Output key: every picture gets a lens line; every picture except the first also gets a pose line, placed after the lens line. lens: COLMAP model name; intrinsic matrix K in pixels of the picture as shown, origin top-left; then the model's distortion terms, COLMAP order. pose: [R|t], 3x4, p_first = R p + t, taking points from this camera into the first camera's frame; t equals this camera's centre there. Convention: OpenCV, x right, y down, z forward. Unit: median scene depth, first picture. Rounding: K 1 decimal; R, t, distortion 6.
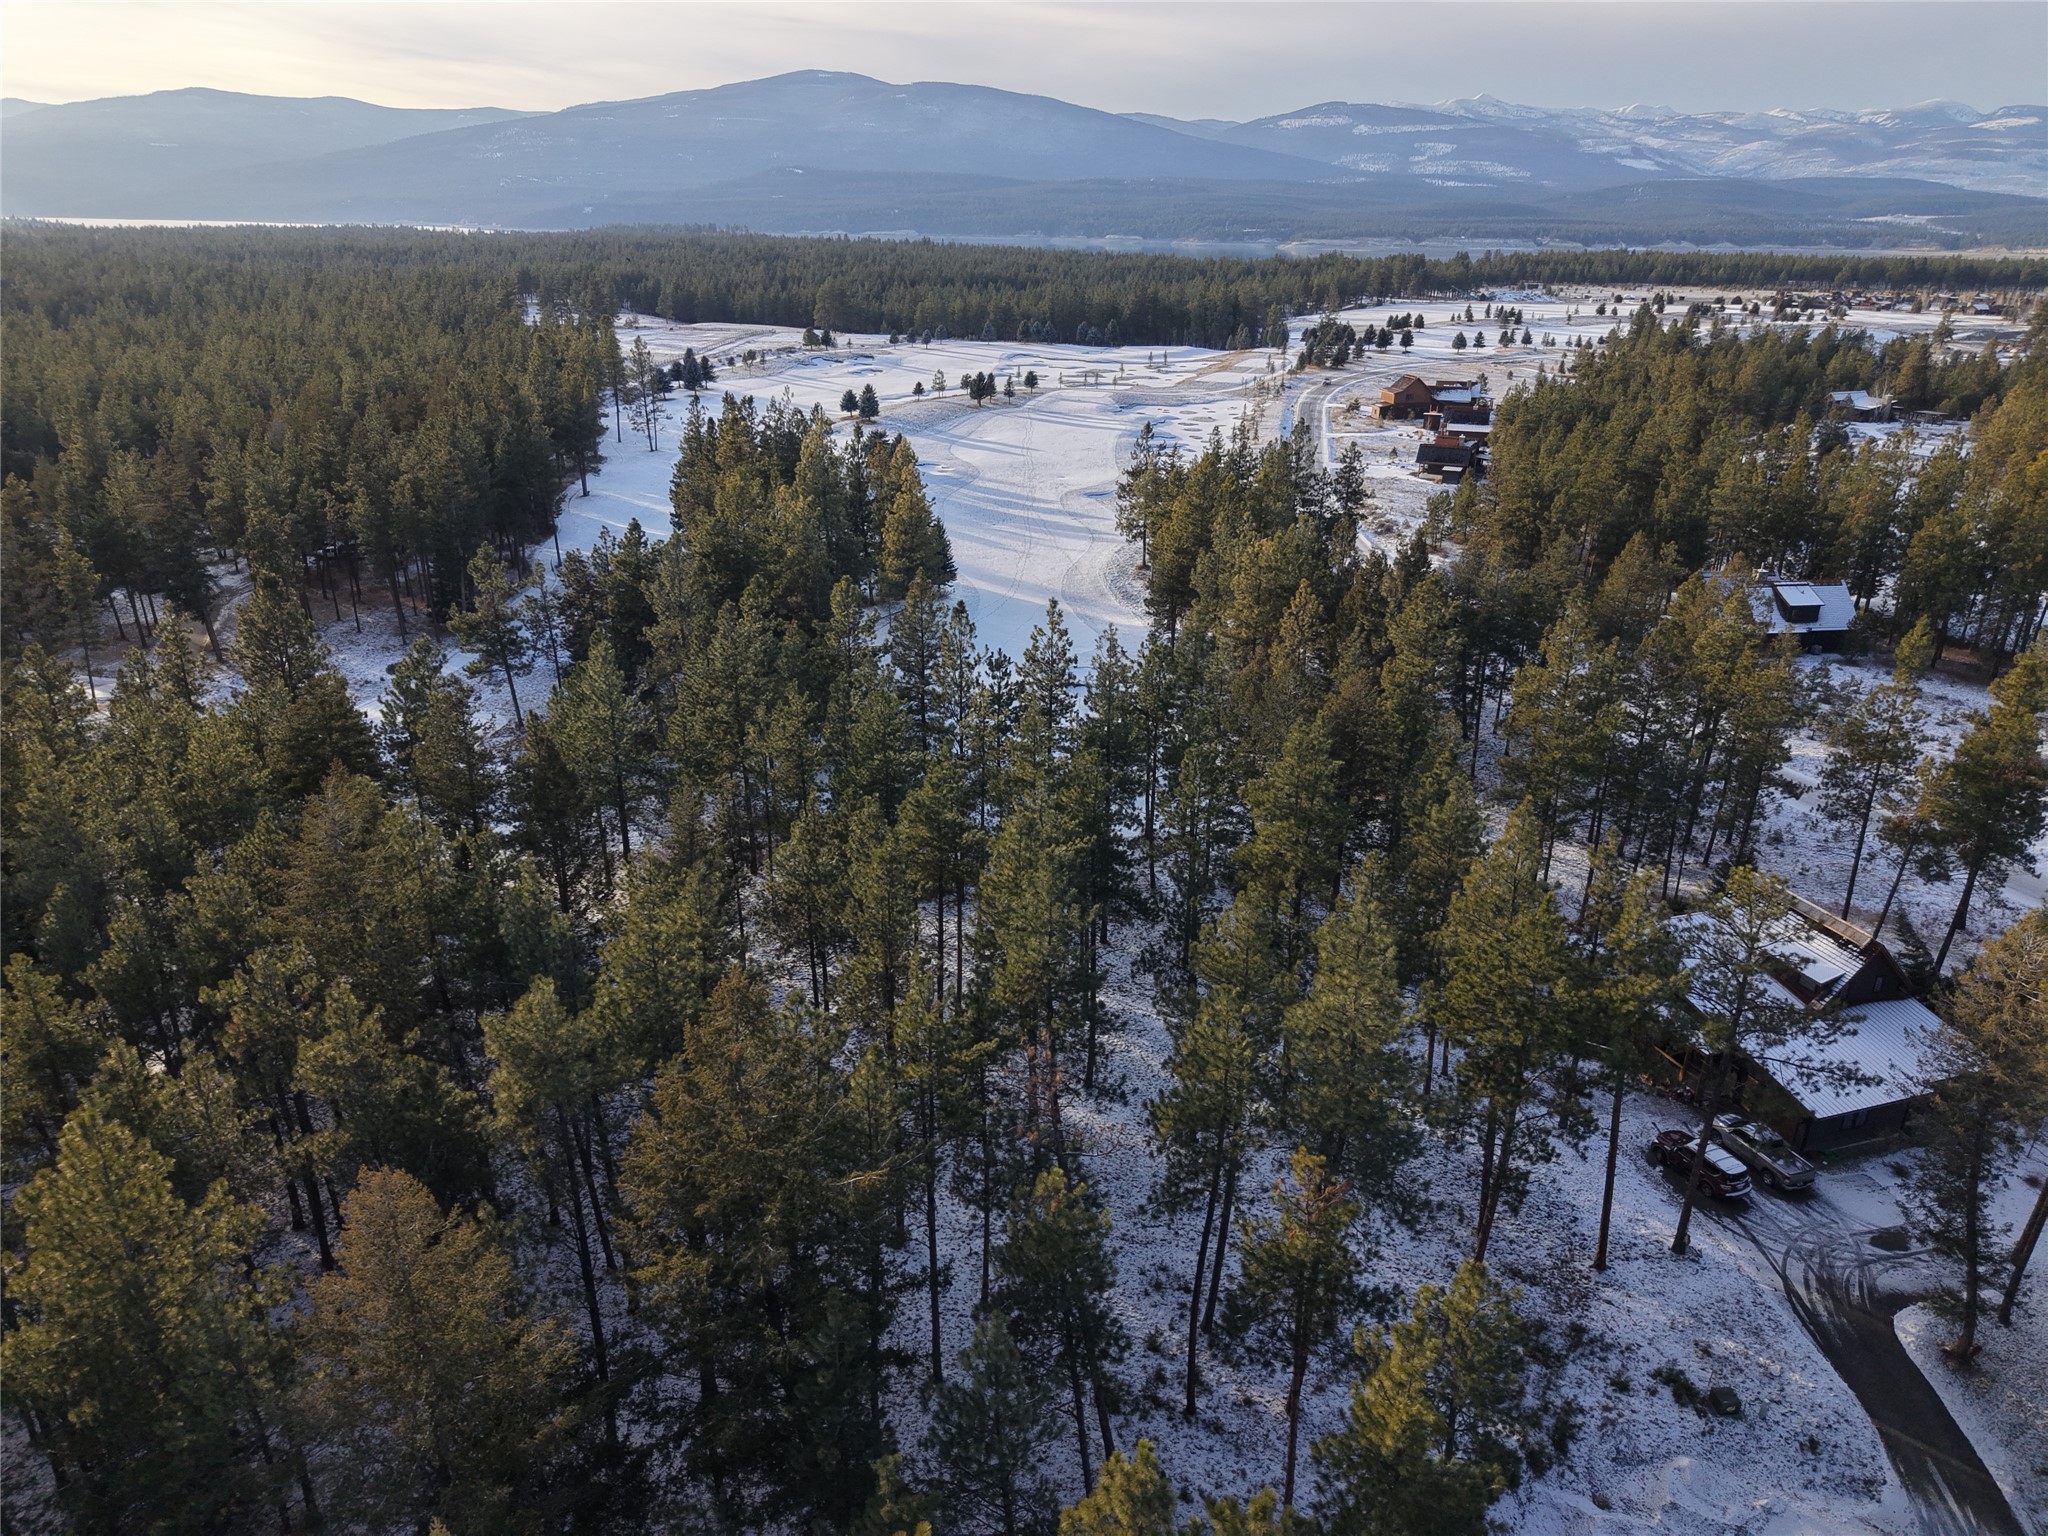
lens RADIAL K [[1372.9, 0, 1024.0], [0, 1372.9, 768.0], [0, 0, 1]] dist [0.016073, -0.011692]
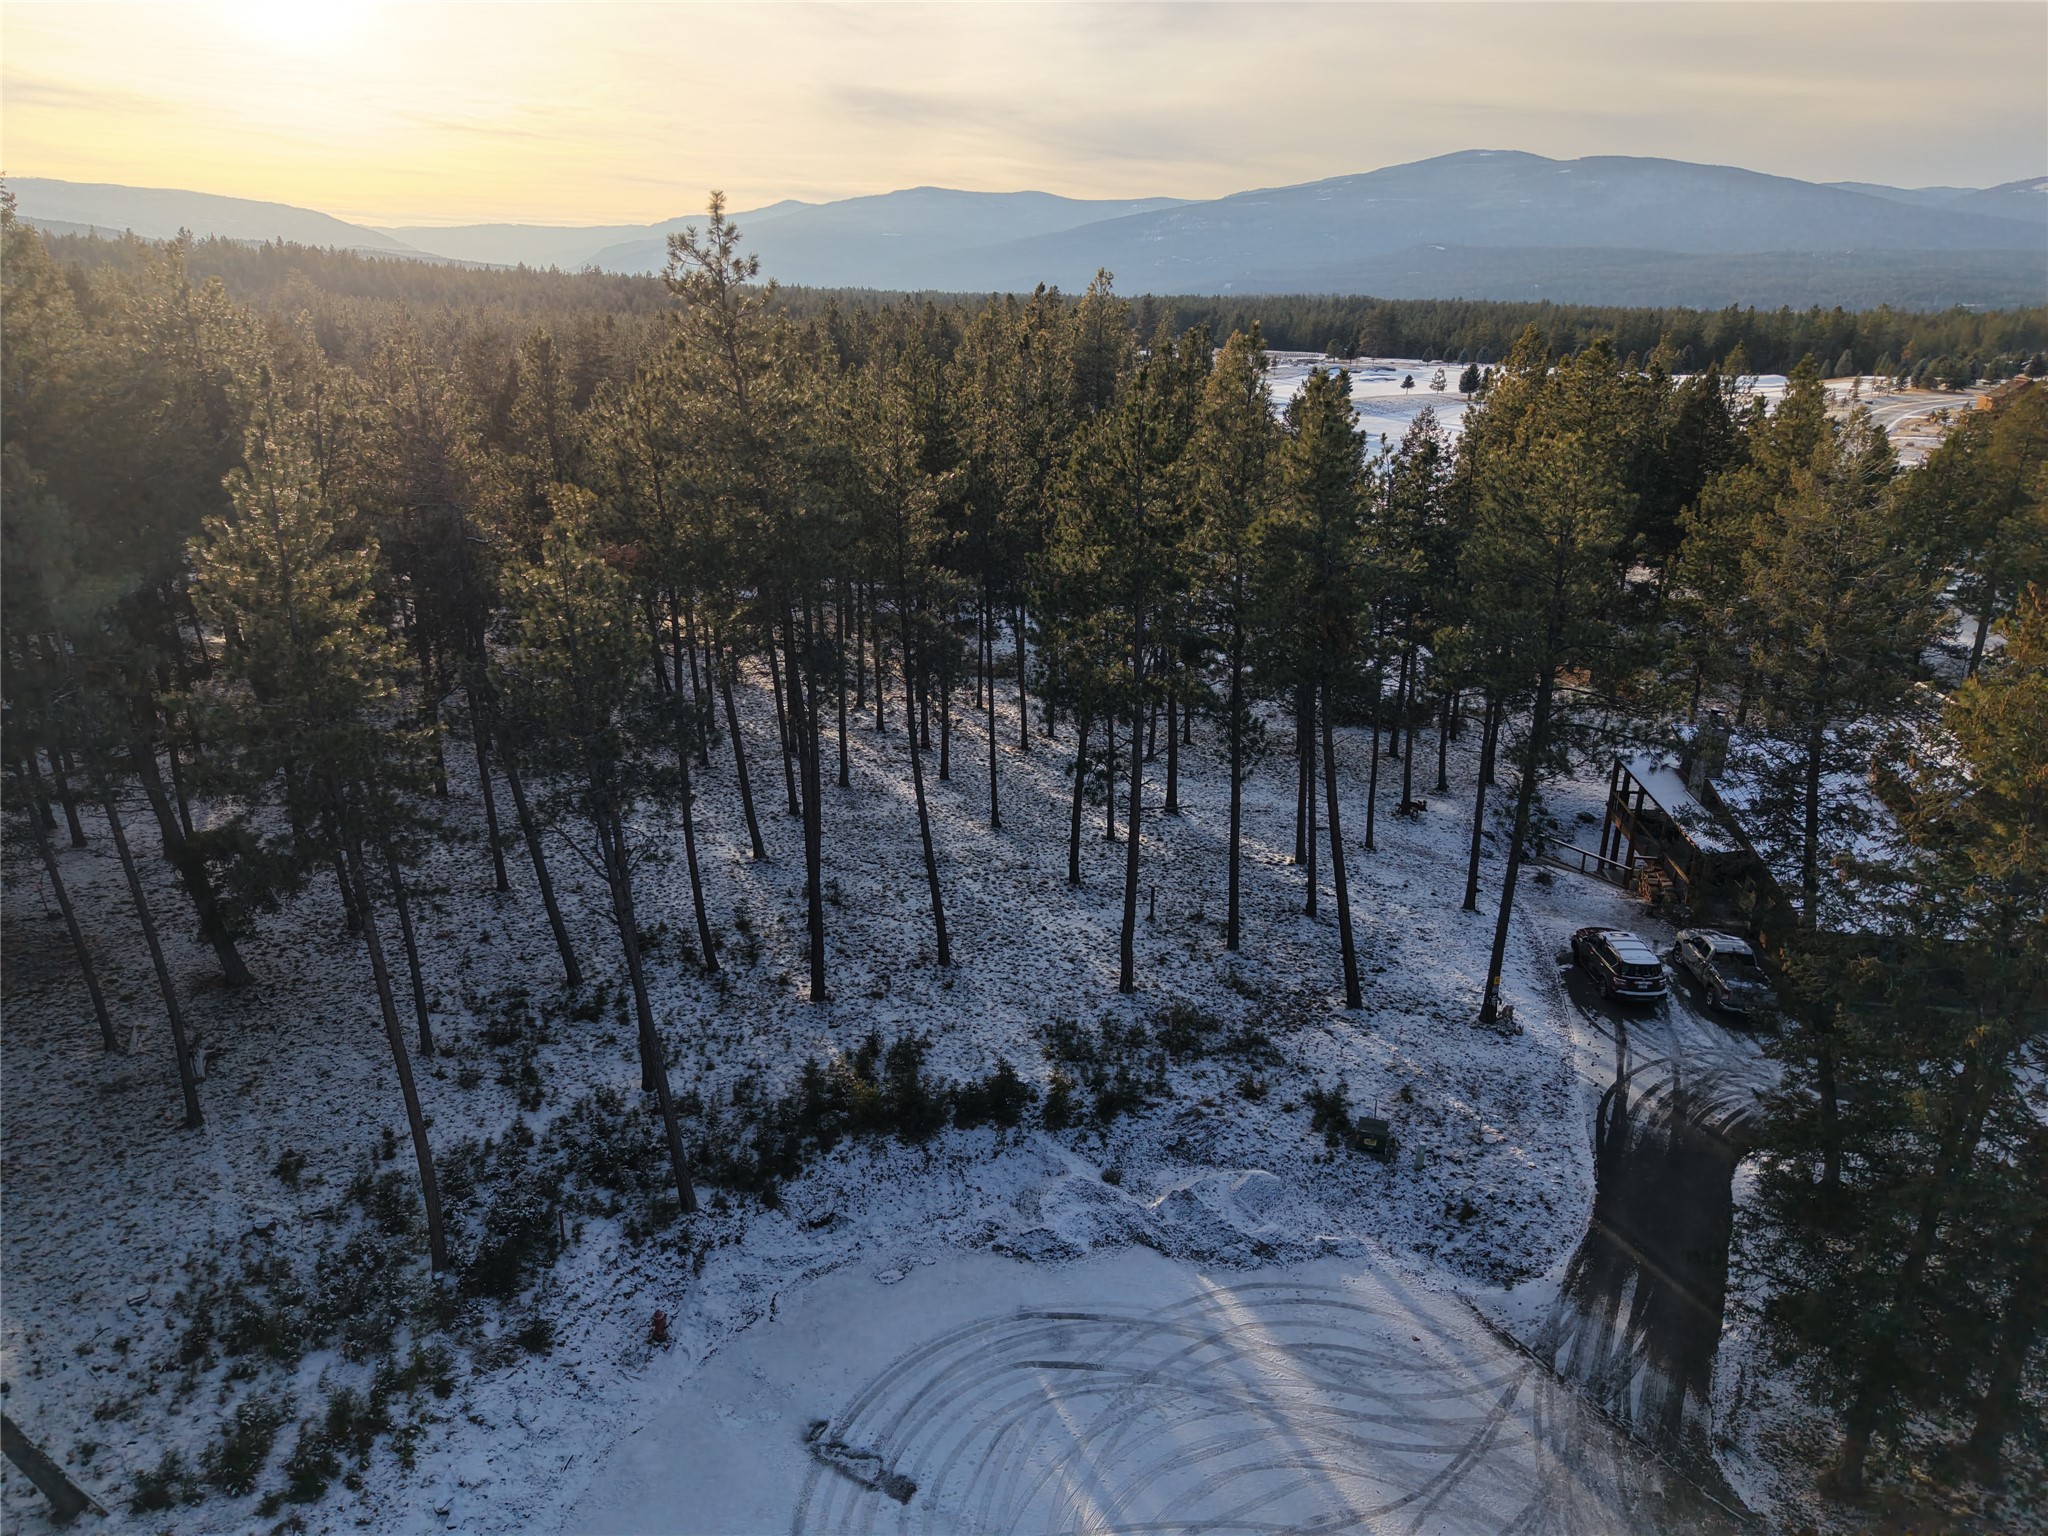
lens RADIAL K [[1372.9, 0, 1024.0], [0, 1372.9, 768.0], [0, 0, 1]] dist [0.016073, -0.011692]
pose [[0.908363, 0.136940, -0.395126, 0.249989], [-0.157564, 0.987305, -0.020052, 0.129815], [0.387365, 0.080472, 0.918408, 0.104728]]
